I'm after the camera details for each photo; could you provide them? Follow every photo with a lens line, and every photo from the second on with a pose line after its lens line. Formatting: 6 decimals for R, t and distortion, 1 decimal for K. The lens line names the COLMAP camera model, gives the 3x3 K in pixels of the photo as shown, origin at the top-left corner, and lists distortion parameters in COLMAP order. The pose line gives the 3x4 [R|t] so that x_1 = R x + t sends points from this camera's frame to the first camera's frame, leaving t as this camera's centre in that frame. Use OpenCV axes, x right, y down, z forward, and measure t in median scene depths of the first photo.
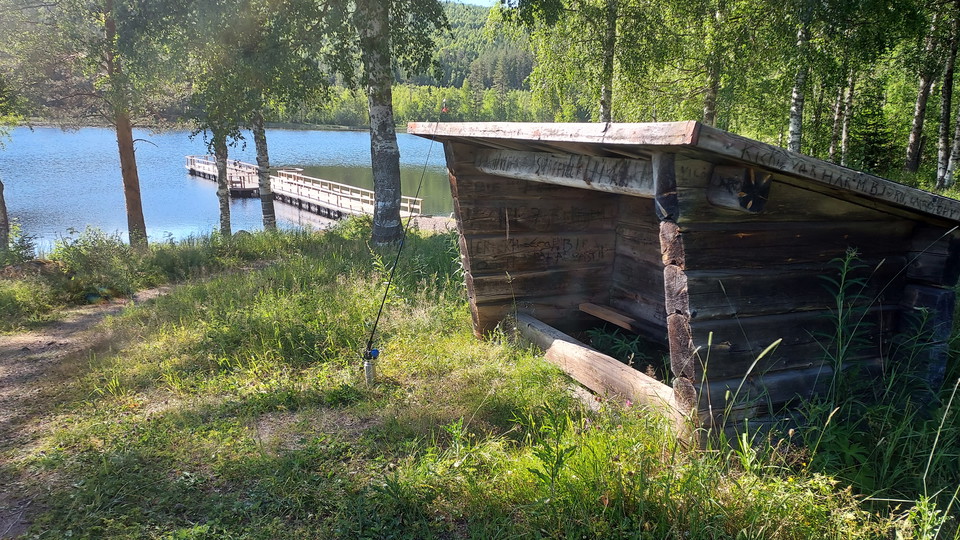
lens RADIAL K [[693.5, 0, 482.0], [0, 693.5, 271.4], [0, 0, 1]] dist [0.042869, -0.000442]
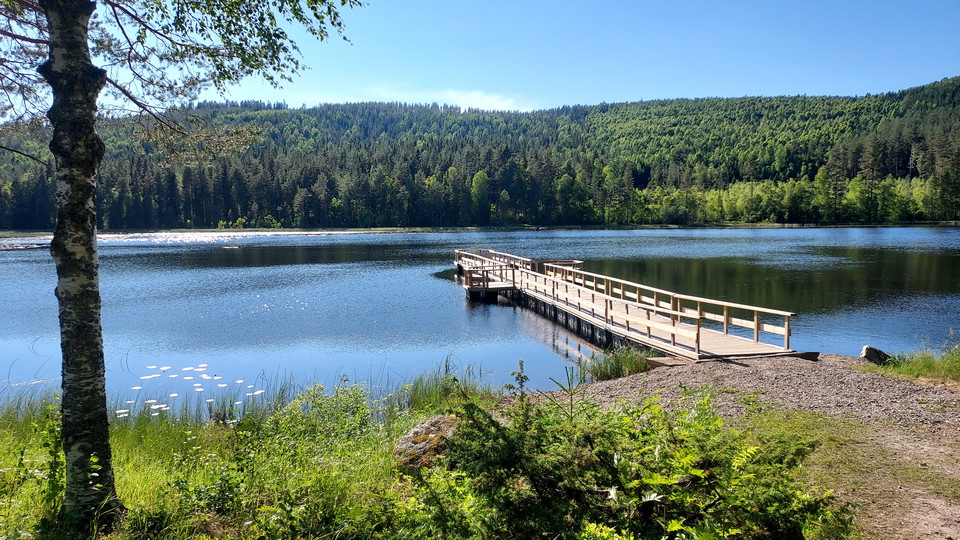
lens RADIAL K [[693.5, 0, 481.0], [0, 693.5, 275.5], [0, 0, 1]] dist [0.042869, -0.000442]
pose [[0.891919, -0.004684, -0.452170, -0.040781], [-0.060318, 0.989778, -0.129232, -0.039869], [0.448153, 0.142539, 0.882520, 0.359801]]
